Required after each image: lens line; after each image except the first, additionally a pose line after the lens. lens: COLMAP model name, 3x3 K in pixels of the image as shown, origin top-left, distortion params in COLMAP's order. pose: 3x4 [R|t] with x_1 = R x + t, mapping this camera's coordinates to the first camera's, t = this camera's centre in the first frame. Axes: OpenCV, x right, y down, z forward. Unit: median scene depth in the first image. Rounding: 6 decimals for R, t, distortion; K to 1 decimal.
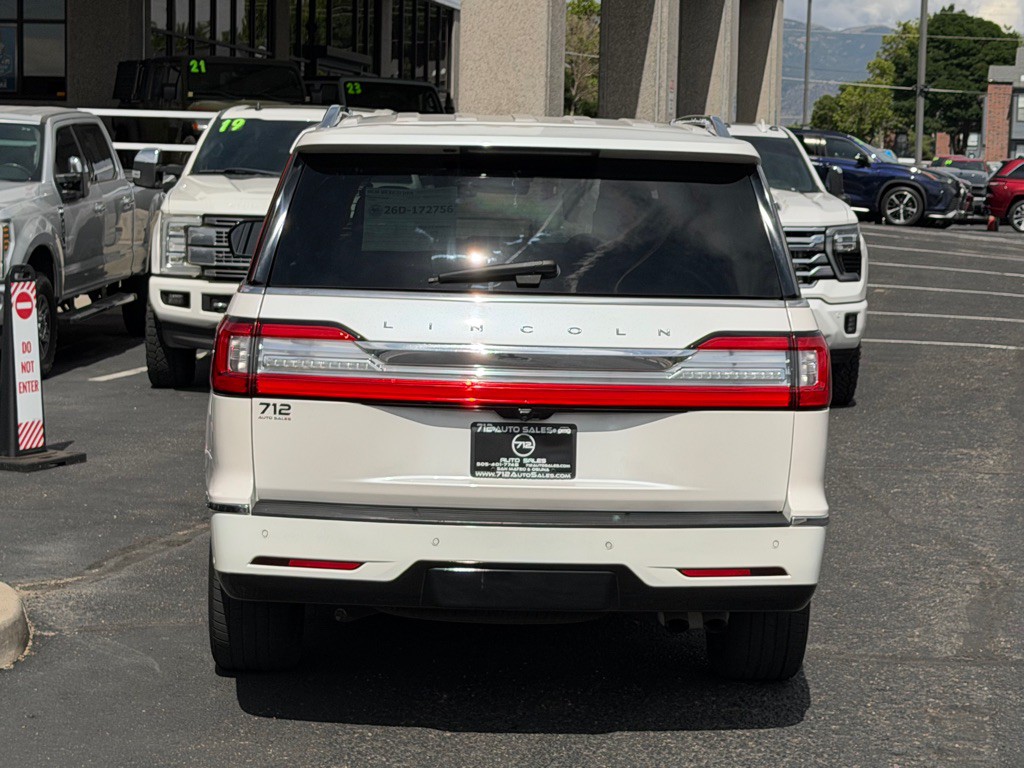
lens RADIAL K [[2298.6, 0, 521.1], [0, 2298.6, 401.8], [0, 0, 1]] dist [0.129410, 0.000000]
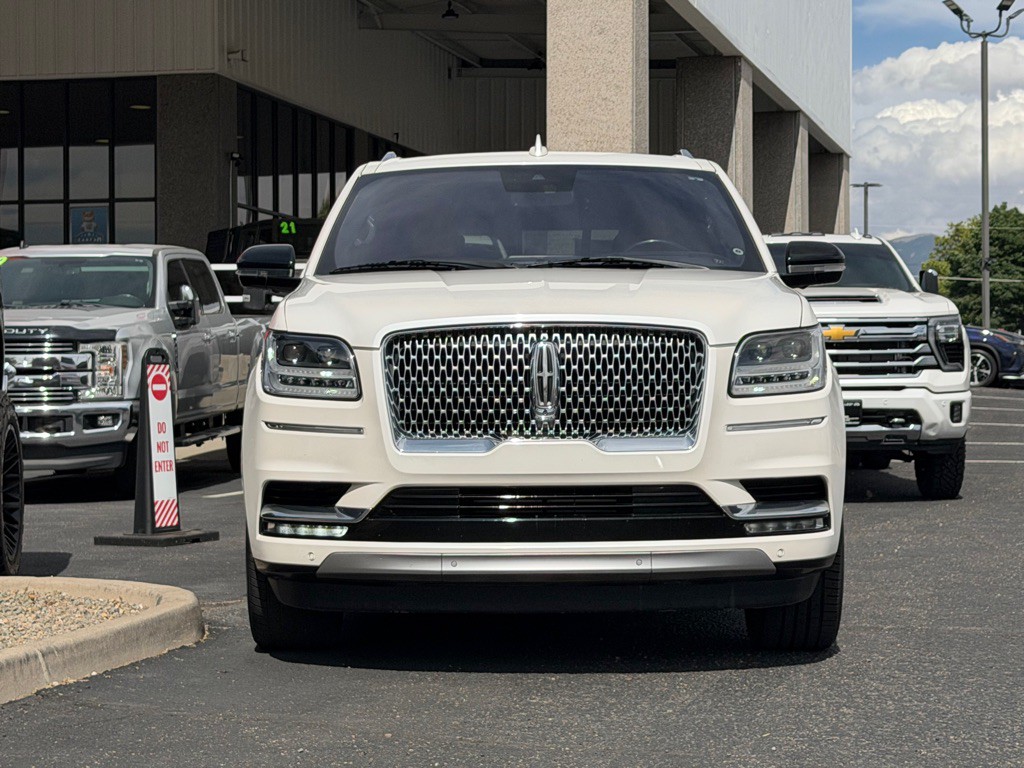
lens RADIAL K [[2298.6, 0, 512.8], [0, 2298.6, 383.2], [0, 0, 1]] dist [0.129410, 0.000000]
pose [[0.999276, -0.026165, -0.027619, -0.040951], [0.023208, 0.994470, -0.102420, 0.093316], [0.030146, 0.101705, 0.994358, -0.025583]]
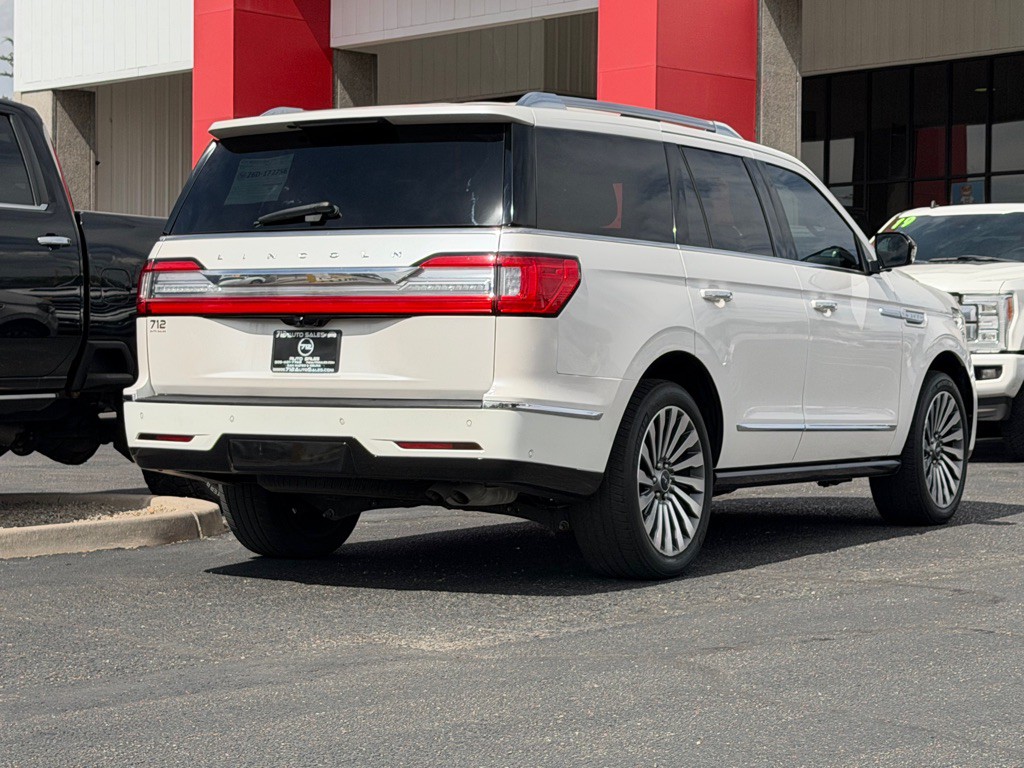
lens RADIAL K [[2298.6, 0, 505.3], [0, 2298.6, 381.9], [0, 0, 1]] dist [0.129410, 0.000000]
pose [[0.843919, -0.015762, -0.536240, 0.592989], [-0.036186, 0.995619, -0.086214, 0.109778], [0.535249, 0.092162, 0.839651, -0.011048]]
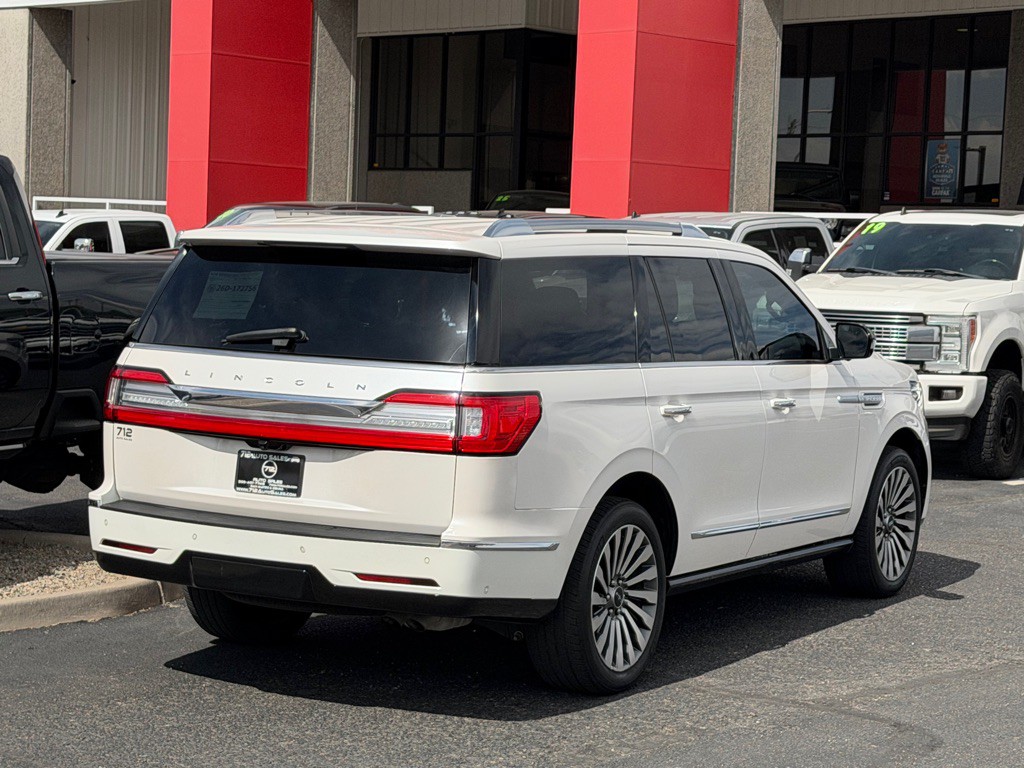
lens RADIAL K [[2298.6, 0, 516.4], [0, 2298.6, 391.3], [0, 0, 1]] dist [0.129410, 0.000000]
pose [[0.852113, 0.041404, -0.521718, 0.606106], [-0.067222, 0.997267, -0.030649, 0.004102], [0.519023, 0.061187, 0.852567, -0.031795]]
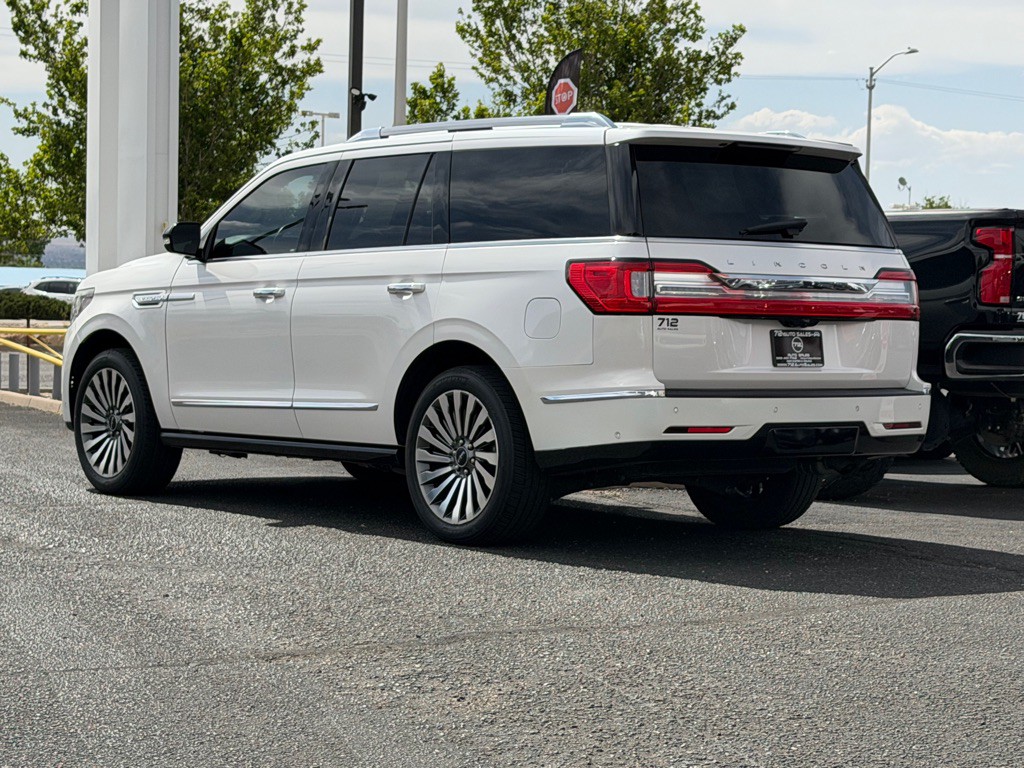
lens RADIAL K [[2298.6, 0, 508.4], [0, 2298.6, 389.6], [0, 0, 1]] dist [0.129410, 0.000000]
pose [[0.797598, -0.028470, 0.602517, -0.783854], [0.065352, 0.997084, -0.039397, 0.070898], [-0.599639, 0.070798, 0.797133, -0.045486]]
